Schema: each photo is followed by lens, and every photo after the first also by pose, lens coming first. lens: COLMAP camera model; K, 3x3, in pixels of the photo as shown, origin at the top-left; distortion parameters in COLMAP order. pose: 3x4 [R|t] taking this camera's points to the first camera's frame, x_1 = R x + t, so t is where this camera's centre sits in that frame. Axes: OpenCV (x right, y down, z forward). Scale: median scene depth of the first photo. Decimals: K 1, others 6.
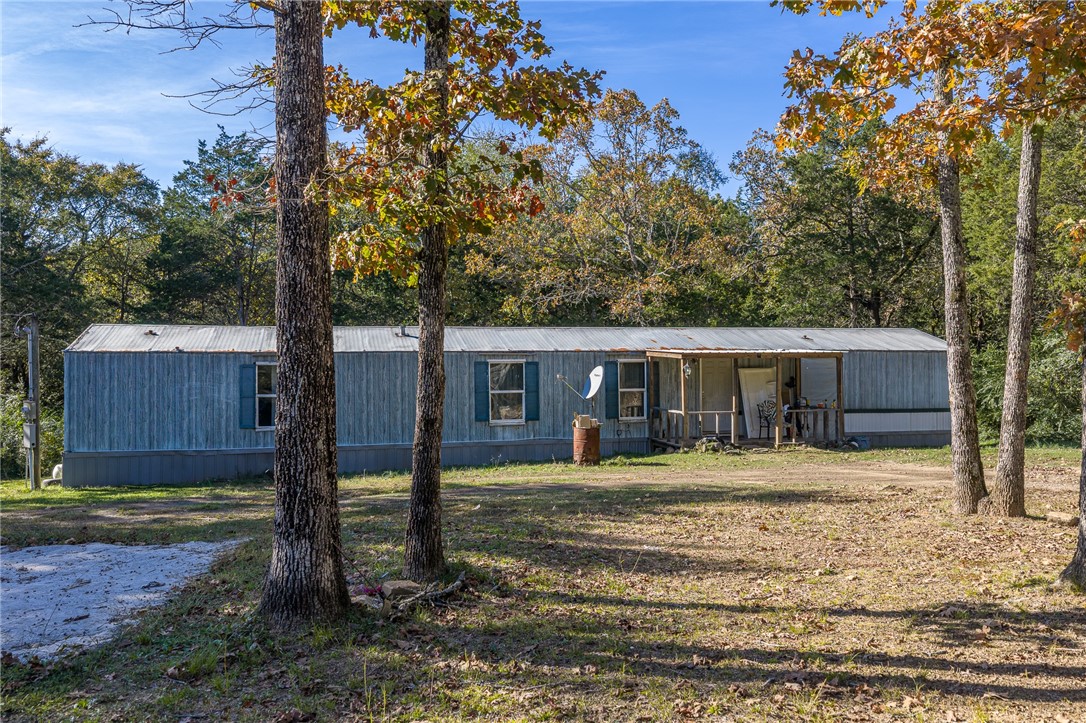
lens RADIAL K [[914.2, 0, 543.0], [0, 914.2, 361.5], [0, 0, 1]] dist [0.005796, -0.004155]
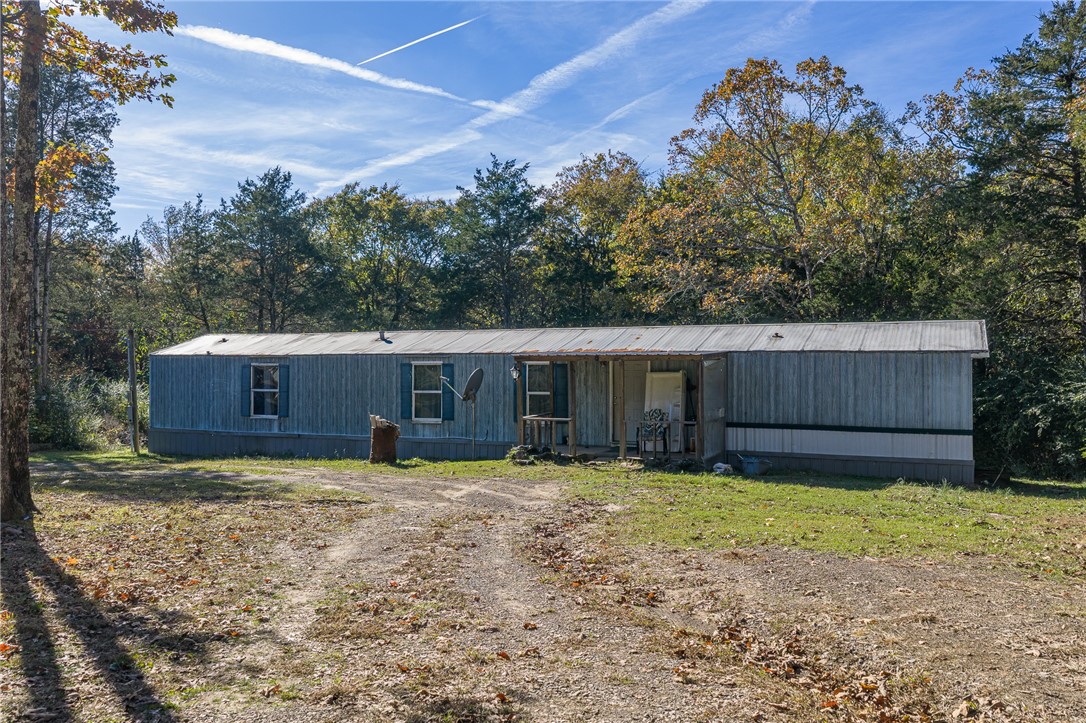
lens RADIAL K [[914.2, 0, 543.0], [0, 914.2, 361.5], [0, 0, 1]] dist [0.005796, -0.004155]
pose [[0.786168, 0.004281, -0.617999, 0.729293], [-0.000202, 0.999978, 0.006670, -0.009423], [0.618013, -0.005119, 0.786151, 0.253252]]
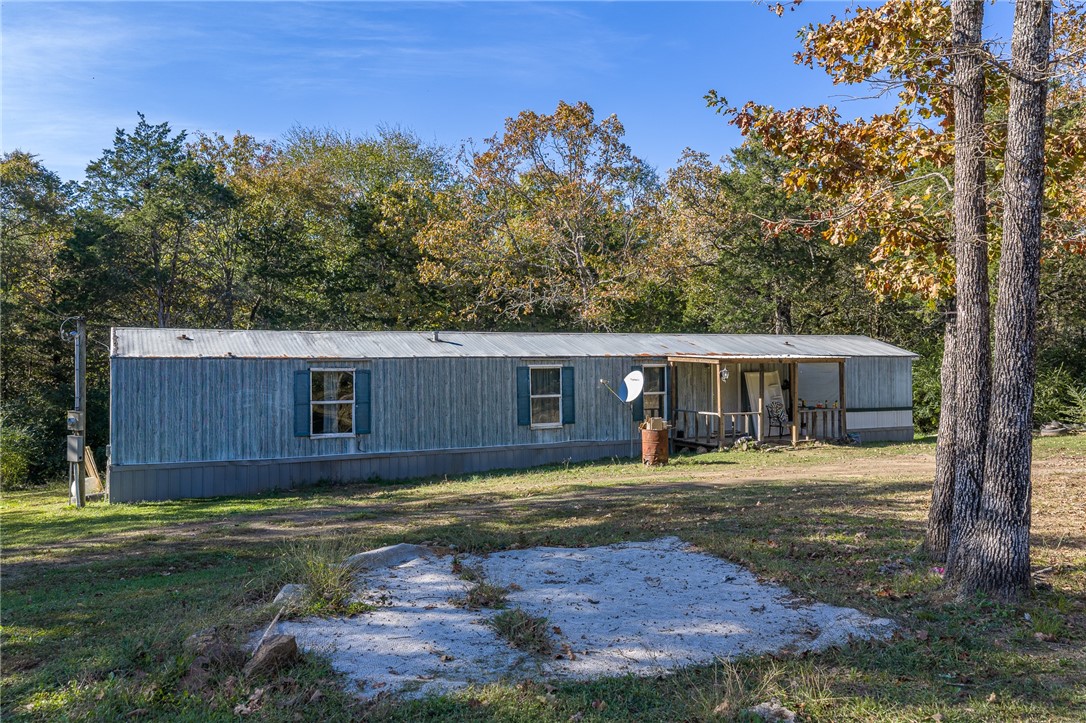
lens RADIAL K [[918.1, 0, 540.7], [0, 918.1, 365.0], [0, 0, 1]] dist [0.011610, -0.017482]
pose [[0.977289, -0.002029, 0.211900, -0.266858], [0.001699, 0.999997, 0.001739, -0.003777], [-0.211903, -0.001339, 0.977290, -0.007066]]
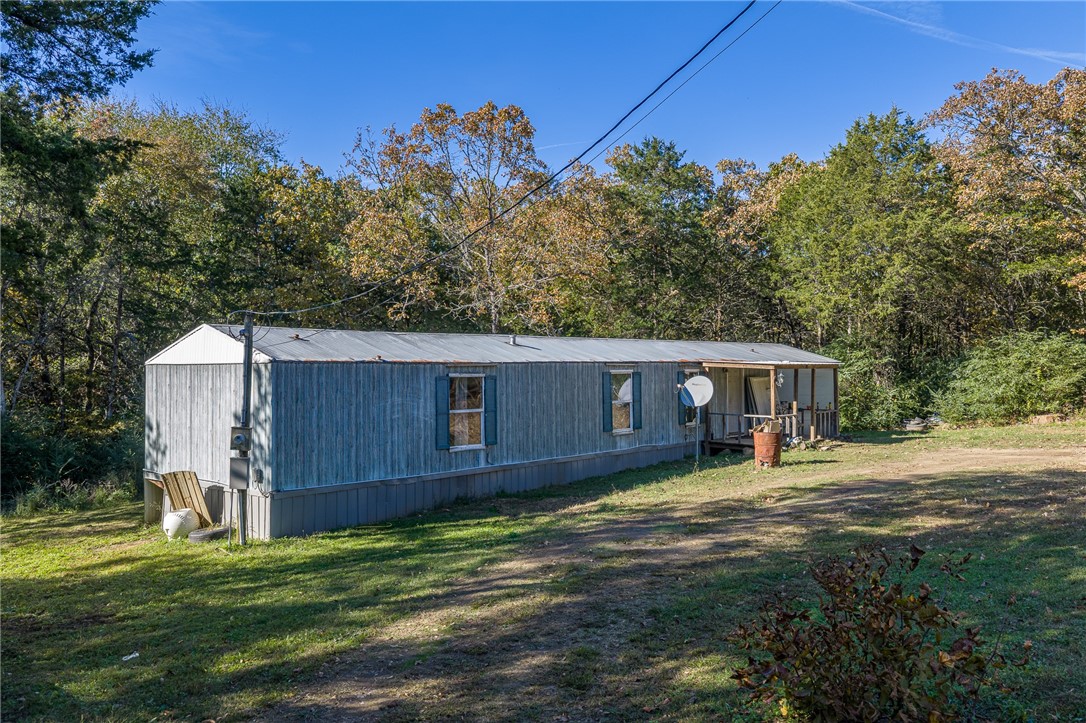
lens RADIAL K [[914.2, 0, 543.0], [0, 914.2, 361.5], [0, 0, 1]] dist [0.005796, -0.004155]
pose [[0.819035, 0.004078, 0.573729, -0.705543], [-0.000122, 0.999976, -0.006934, -0.004693], [-0.573743, 0.005609, 0.819016, 0.217034]]
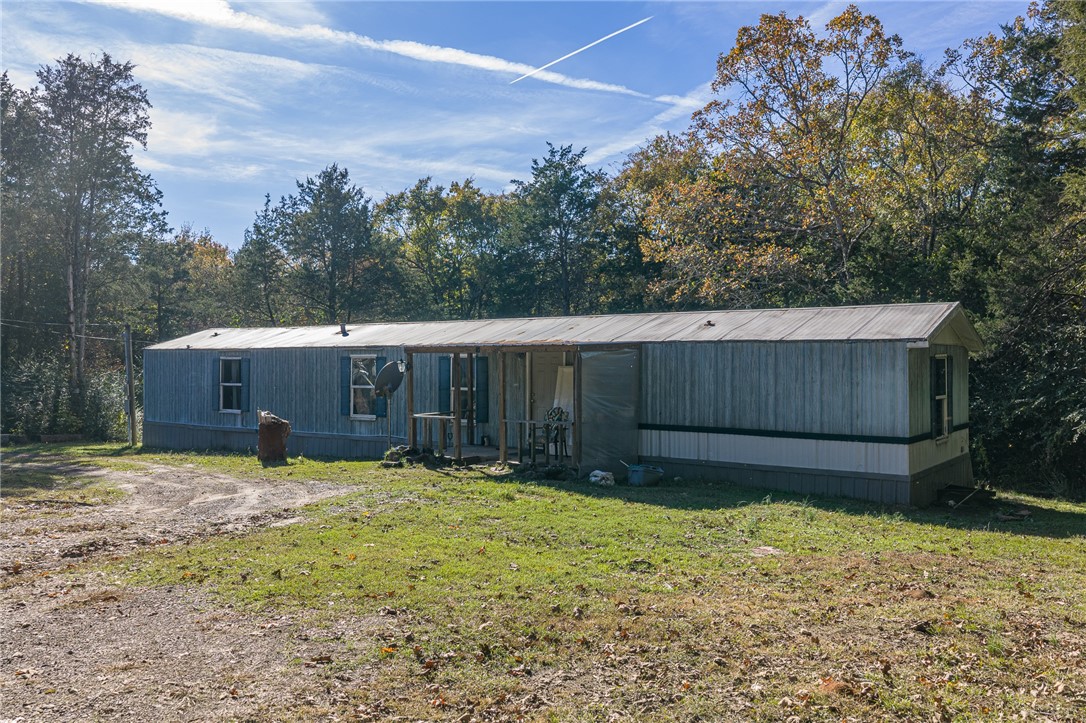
lens RADIAL K [[918.1, 0, 540.7], [0, 918.1, 365.0], [0, 0, 1]] dist [0.011610, -0.017482]
pose [[0.641499, 0.008382, -0.767078, 0.866803], [0.000000, 0.999940, 0.010927, -0.002154], [0.767124, -0.007010, 0.641461, 0.509750]]
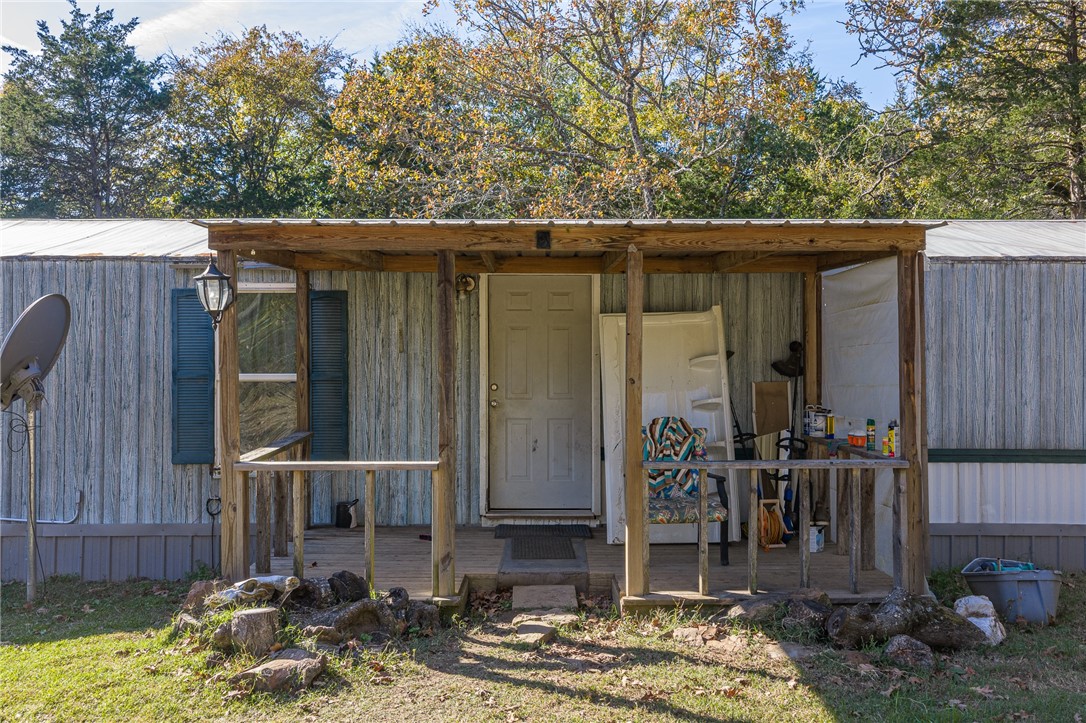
lens RADIAL K [[896.6, 0, 537.3], [0, 896.6, 360.3], [0, 0, 1]] dist [0.001381, -0.003606]
pose [[0.973156, 0.005532, -0.230082, 0.280262], [-0.004755, 0.999981, 0.003931, 0.024071], [0.230099, -0.002732, 0.973163, 0.743617]]
